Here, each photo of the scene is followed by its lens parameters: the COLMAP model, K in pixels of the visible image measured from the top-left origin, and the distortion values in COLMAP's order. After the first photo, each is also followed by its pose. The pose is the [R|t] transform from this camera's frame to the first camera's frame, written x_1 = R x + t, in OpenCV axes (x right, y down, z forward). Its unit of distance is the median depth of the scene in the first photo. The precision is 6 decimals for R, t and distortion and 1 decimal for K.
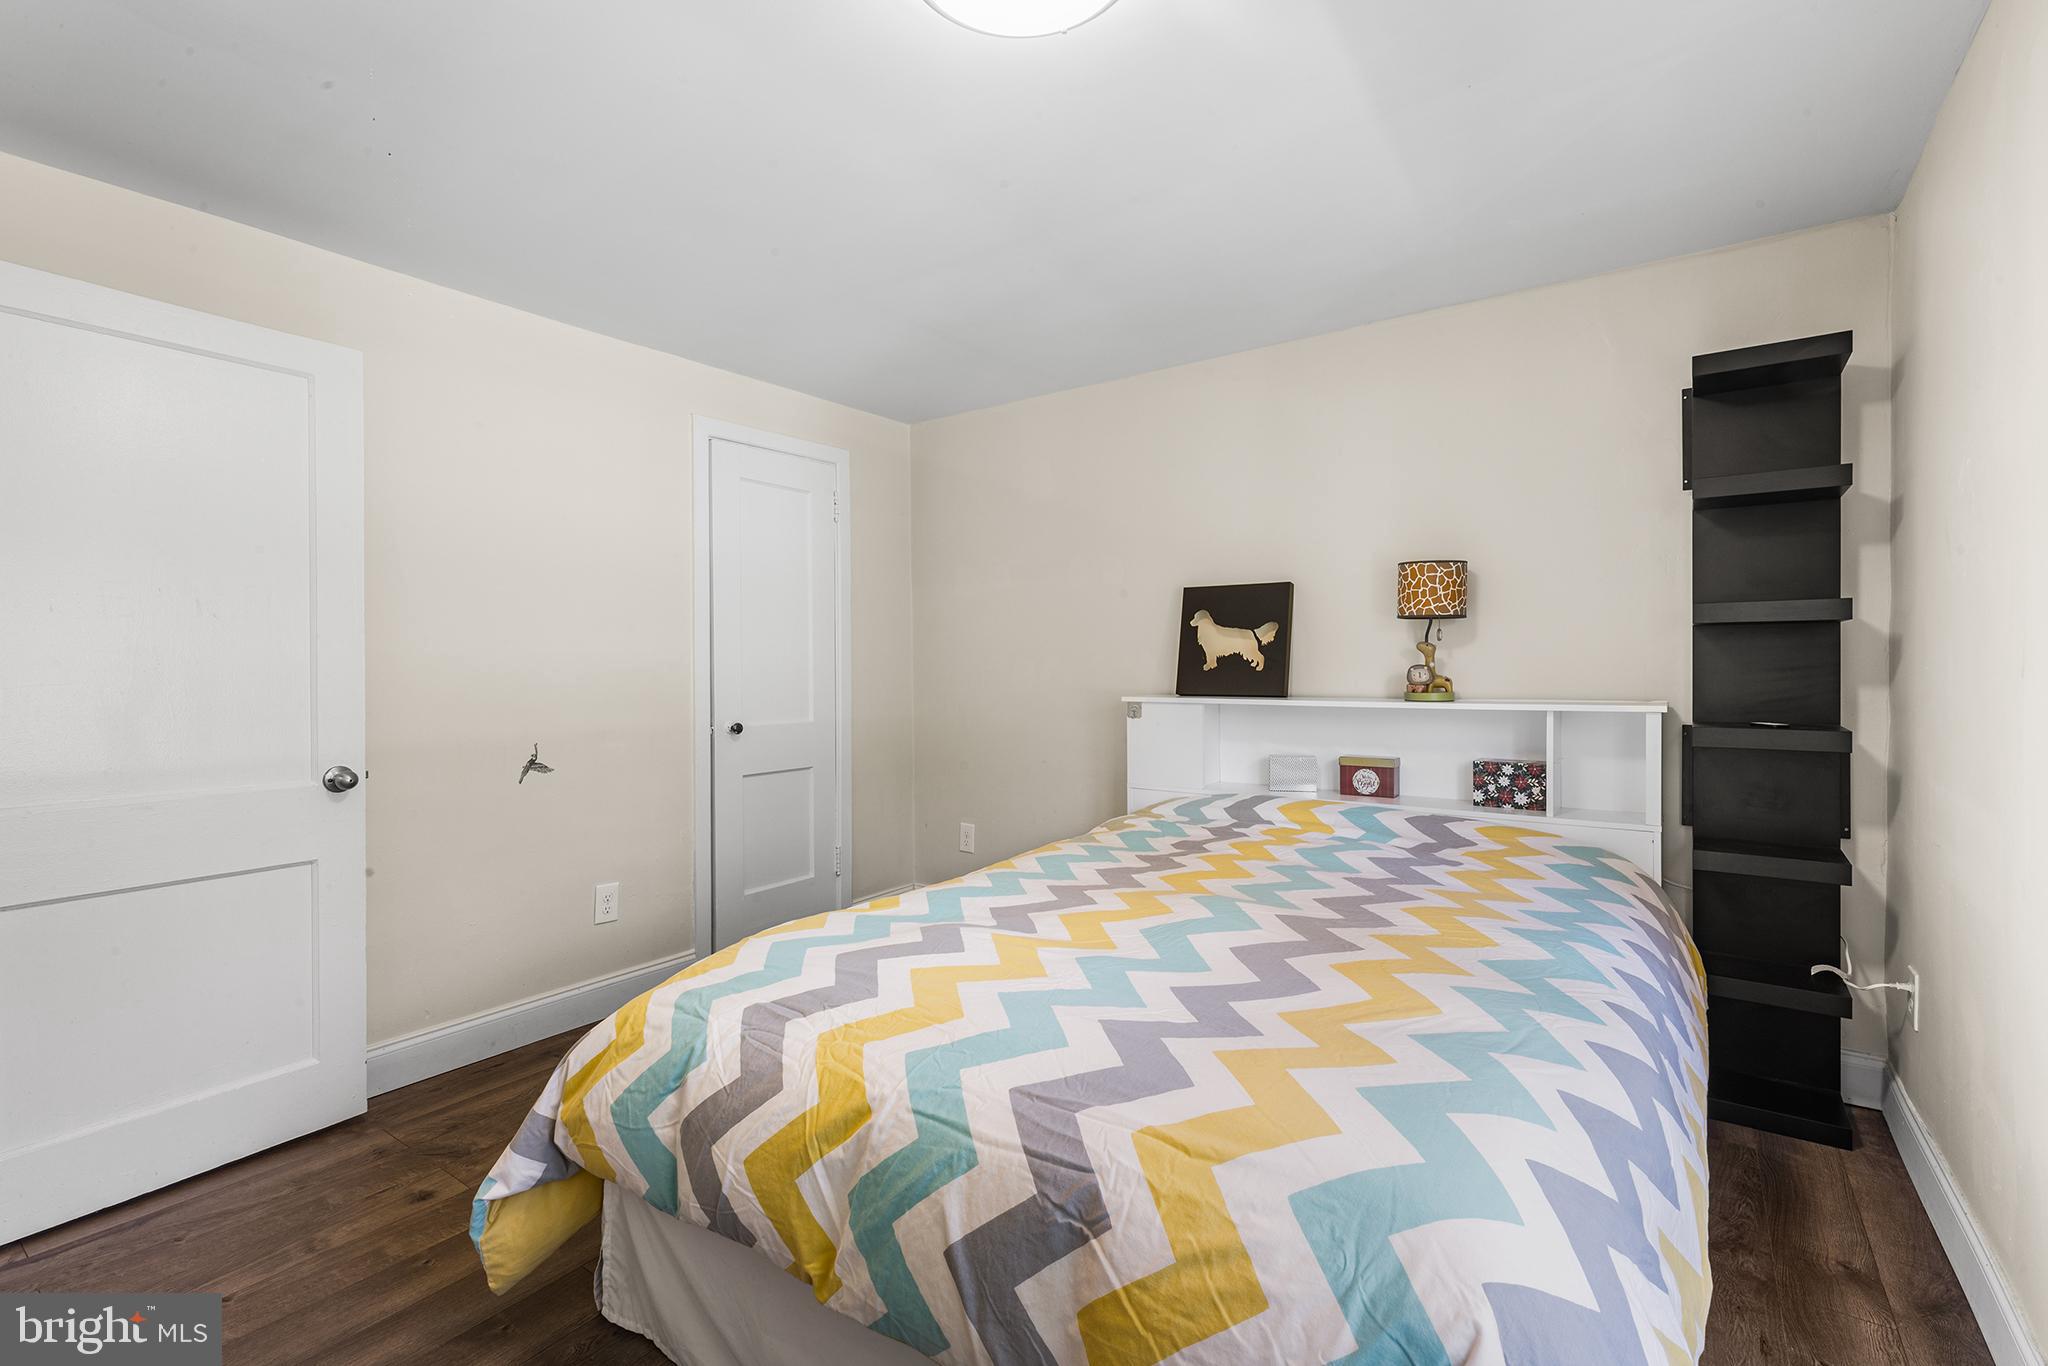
lens RADIAL K [[910.2, 0, 1027.3], [0, 910.2, 666.7], [0, 0, 1]] dist [0.001154, -0.000237]
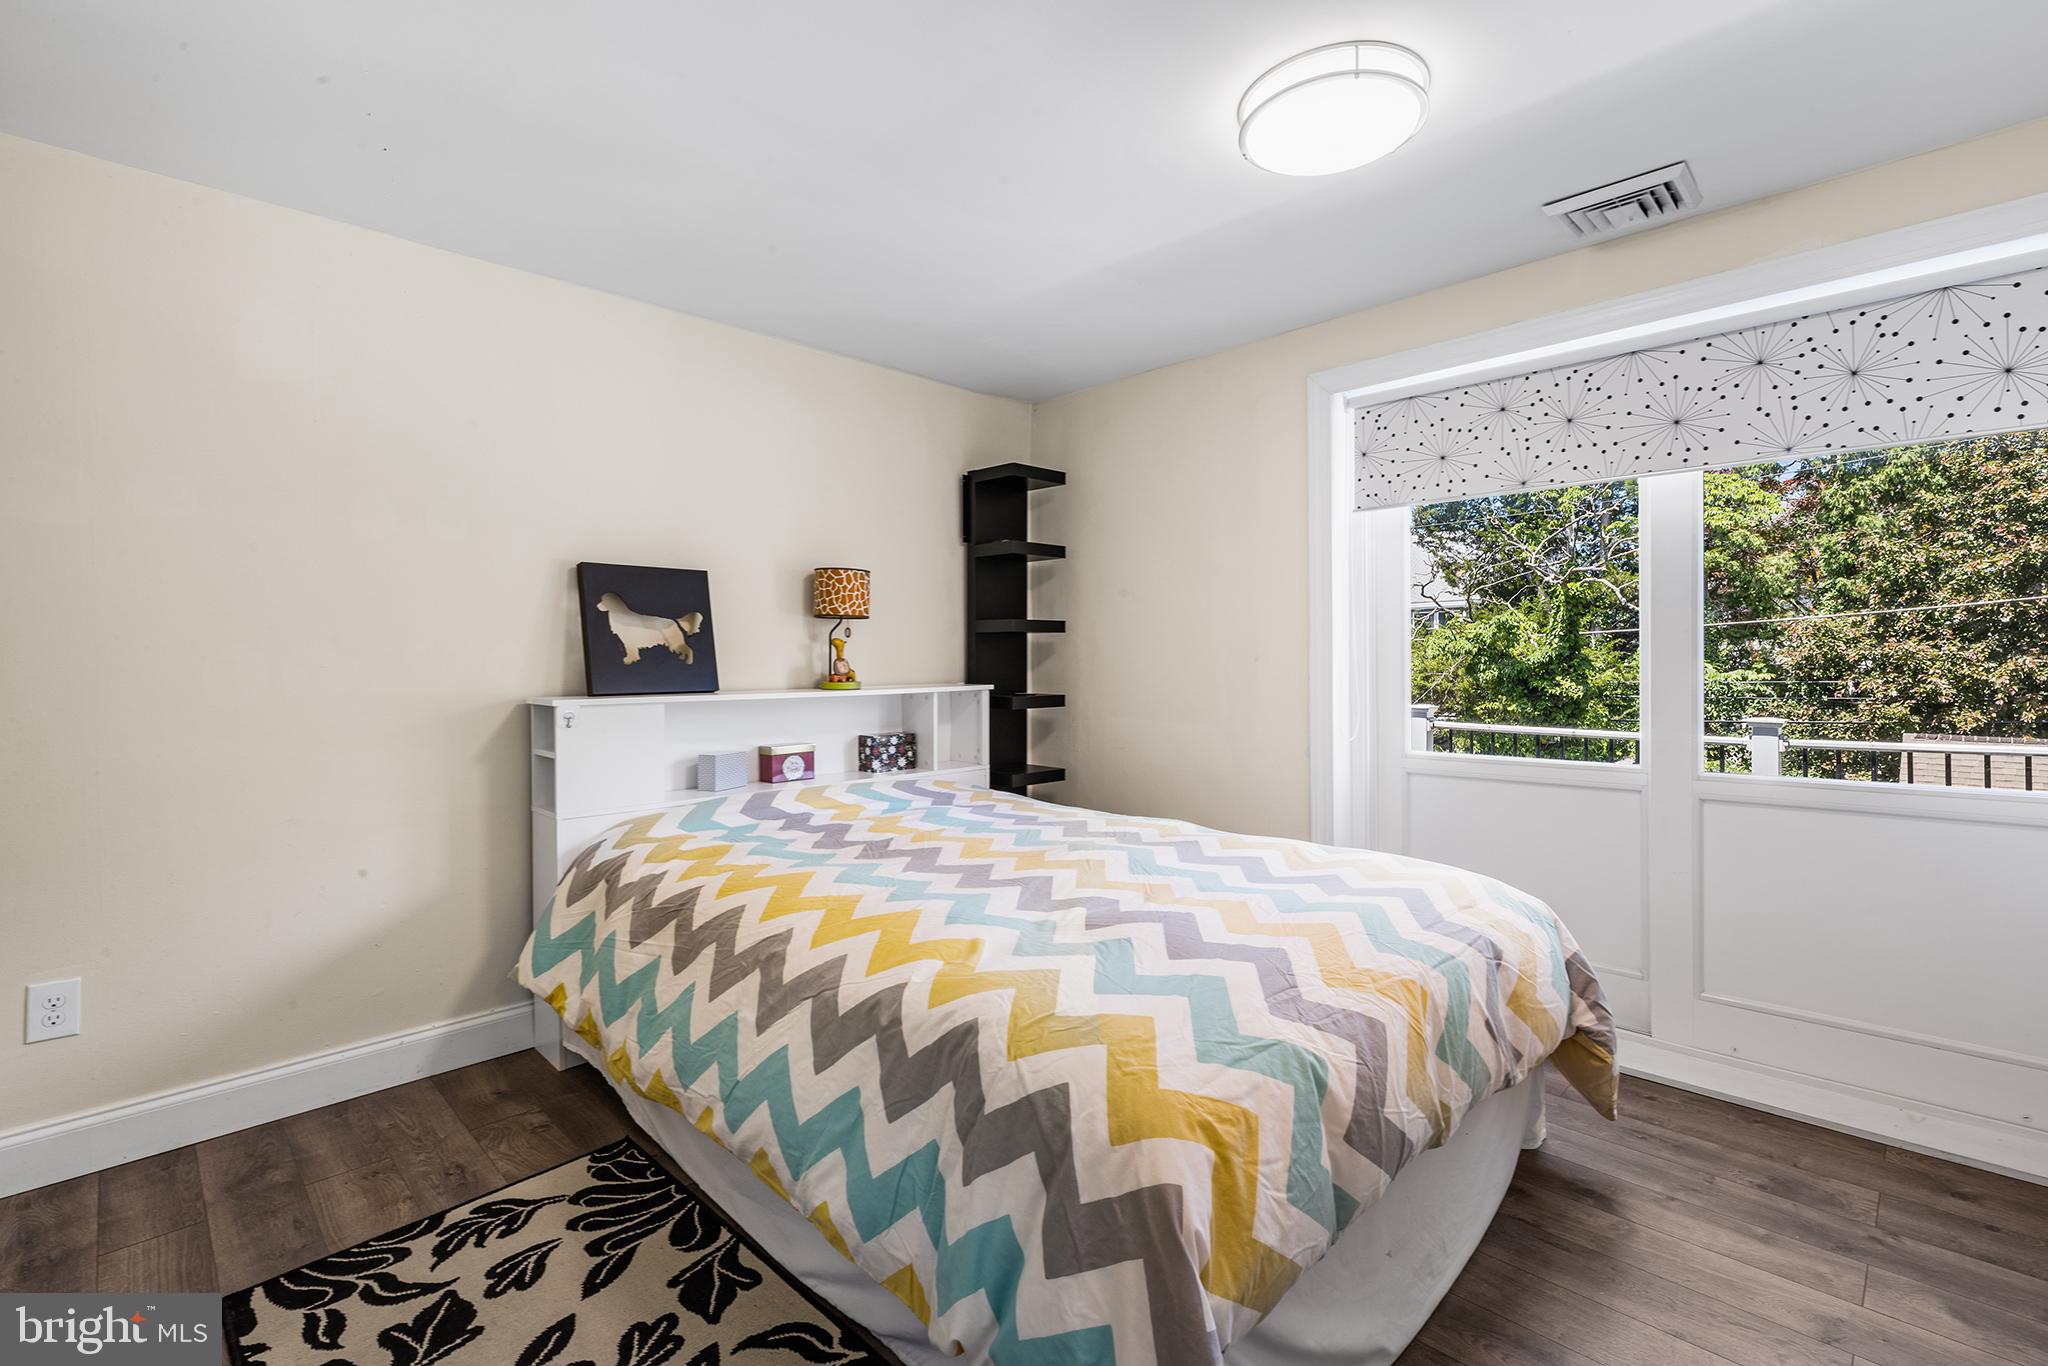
lens RADIAL K [[929.4, 0, 1029.8], [0, 929.4, 647.3], [0, 0, 1]] dist [-0.000474, -0.000606]
pose [[0.161880, 0.013935, 0.986712, -0.658463], [0.003018, 0.999889, -0.014617, 0.002458], [-0.986806, 0.005344, 0.161820, 0.545716]]
